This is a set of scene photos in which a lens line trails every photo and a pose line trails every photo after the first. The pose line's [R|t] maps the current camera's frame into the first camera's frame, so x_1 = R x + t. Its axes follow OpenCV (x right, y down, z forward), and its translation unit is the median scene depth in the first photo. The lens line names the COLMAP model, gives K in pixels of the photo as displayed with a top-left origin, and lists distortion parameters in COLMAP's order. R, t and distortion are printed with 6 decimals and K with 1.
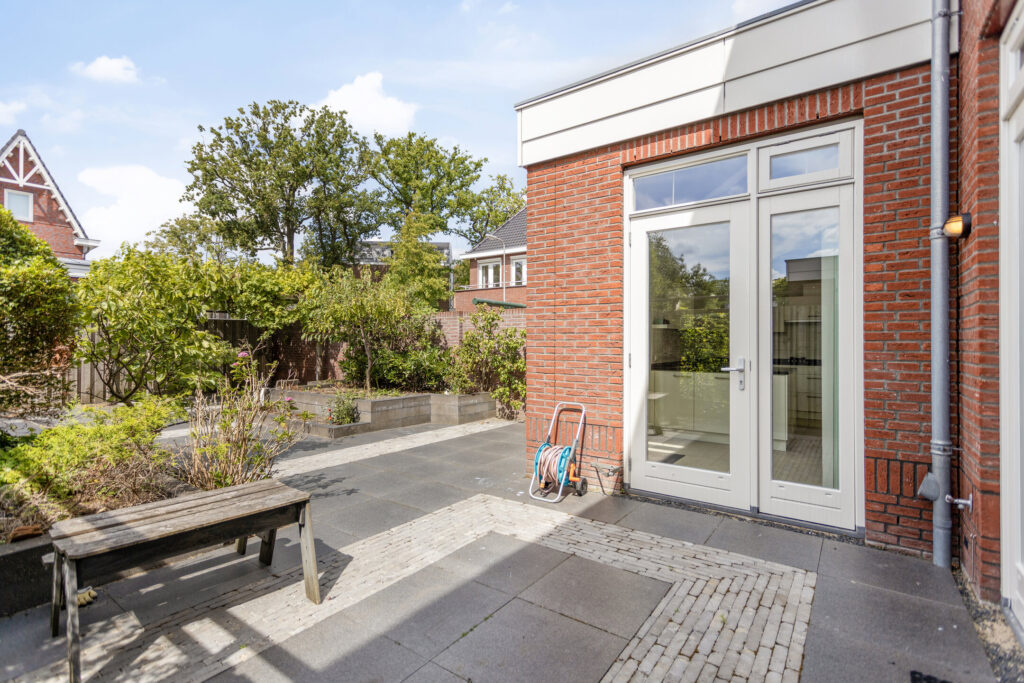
lens RADIAL K [[473.9, 0, 480.5], [0, 473.9, 337.3], [0, 0, 1]] dist [0.001250, 0.002923]
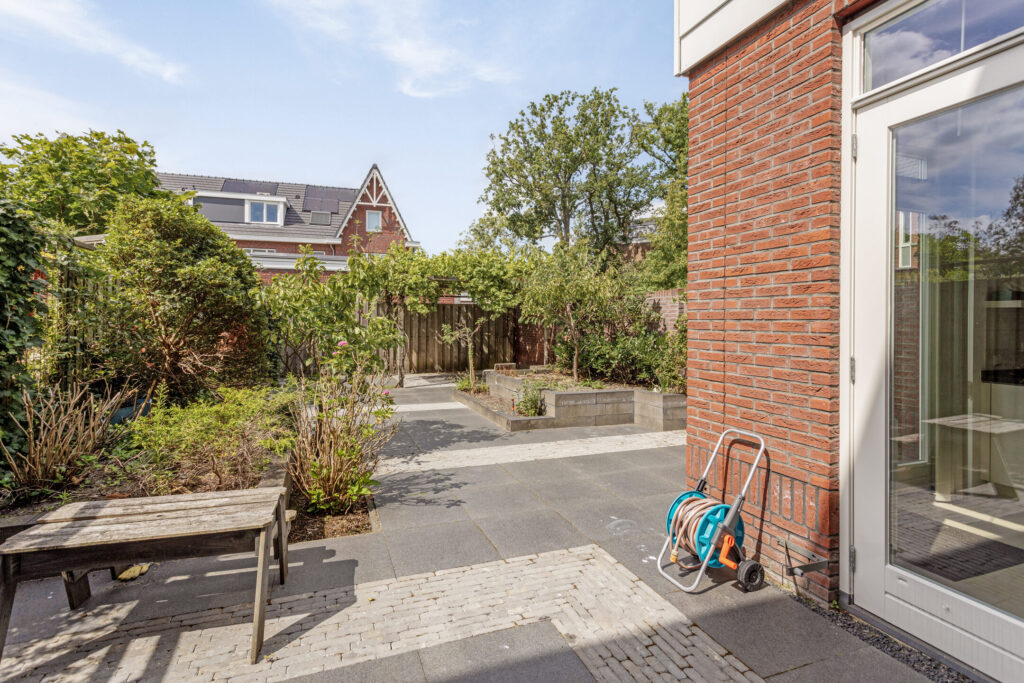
lens RADIAL K [[473.9, 0, 495.8], [0, 473.9, 321.4], [0, 0, 1]] dist [0.001250, 0.002923]
pose [[0.847000, 0.000444, -0.531592, 0.230435], [0.003479, 0.999974, 0.006379, -0.011340], [0.531581, -0.007253, 0.846976, 0.284704]]
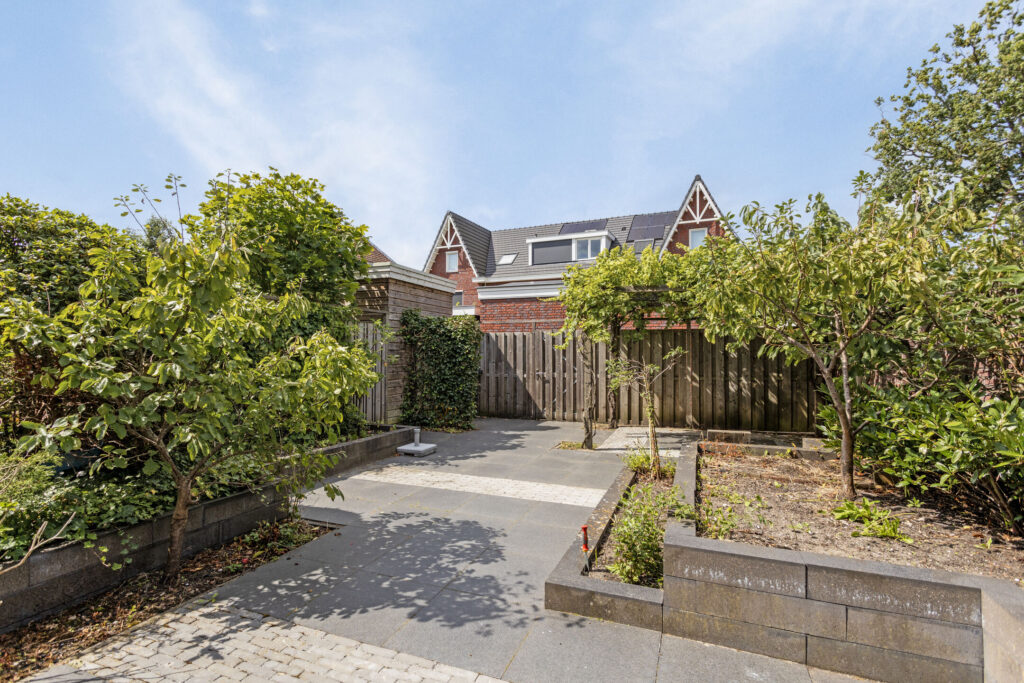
lens RADIAL K [[473.9, 0, 513.4], [0, 473.9, 346.4], [0, 0, 1]] dist [0.001250, 0.002923]
pose [[0.294211, -0.016623, -0.955596, 0.101005], [0.005401, 0.999862, -0.015731, -0.000451], [0.955725, -0.000533, 0.294260, 1.238965]]
